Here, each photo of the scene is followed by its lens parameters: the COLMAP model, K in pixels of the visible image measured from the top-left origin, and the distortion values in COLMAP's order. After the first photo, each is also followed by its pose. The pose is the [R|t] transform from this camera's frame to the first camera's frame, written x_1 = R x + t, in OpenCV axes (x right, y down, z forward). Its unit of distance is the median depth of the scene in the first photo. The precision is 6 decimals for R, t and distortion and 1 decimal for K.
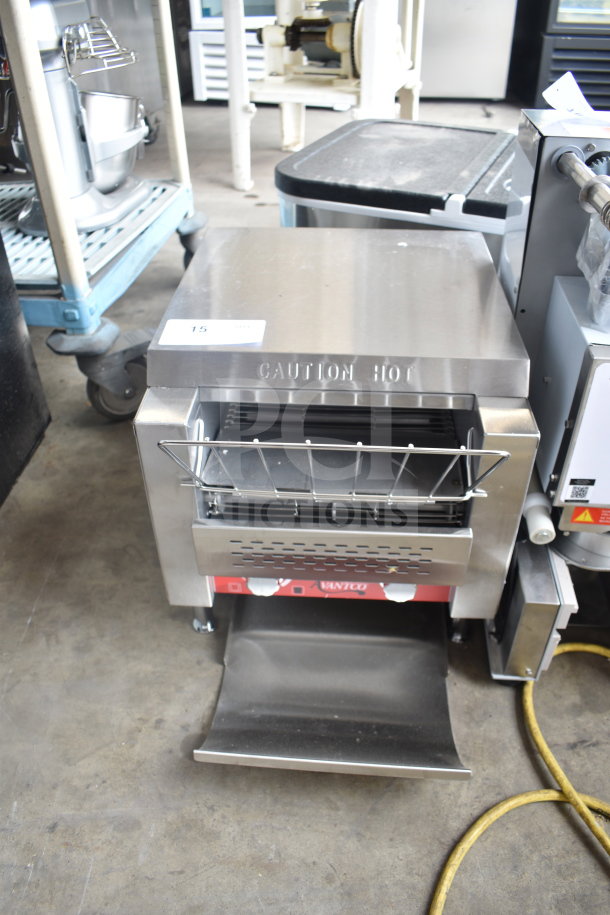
lens RADIAL K [[692.8, 0, 305.0], [0, 692.8, 457.5], [0, 0, 1]] dist [-0.085646, -0.001497]
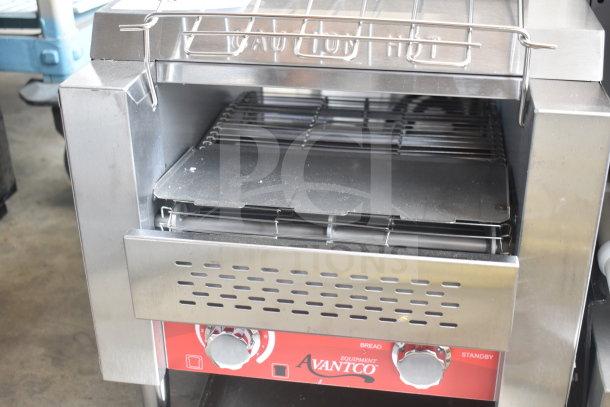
lens RADIAL K [[812.9, 0, 305.0], [0, 812.9, 203.5], [0, 0, 1]] dist [-0.028235, -0.058582]
pose [[0.995014, 0.044980, -0.089013, 0.082351], [-0.060577, 0.981591, -0.181134, 0.173180], [0.079227, 0.185623, 0.979422, 0.147927]]
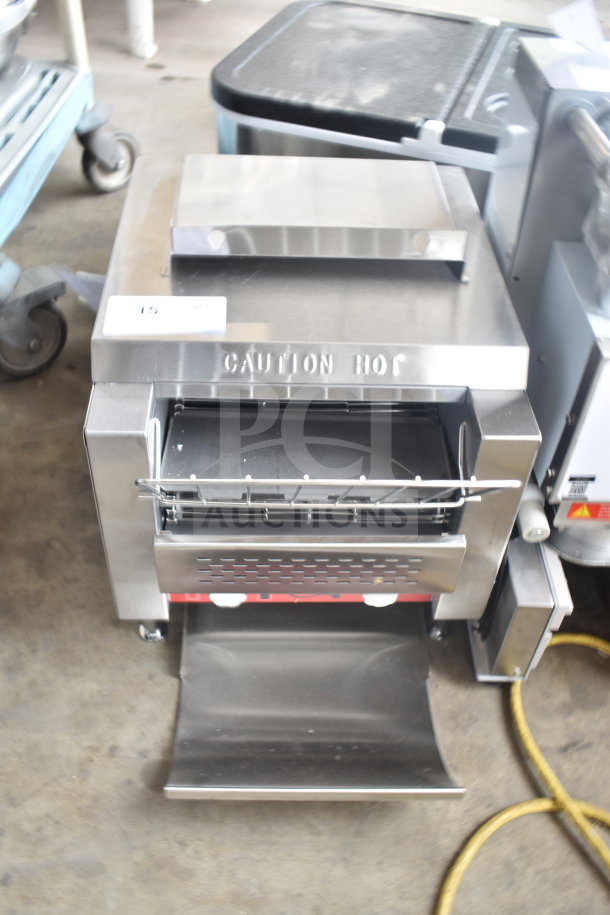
lens RADIAL K [[835.4, 0, 305.0], [0, 835.4, 457.5], [0, 0, 1]] dist [-0.078481, 0.002895]
pose [[0.993718, -0.028997, 0.108095, -0.069352], [0.016893, 0.993648, 0.111258, -0.102963], [-0.110635, -0.108733, 0.987895, -0.045145]]
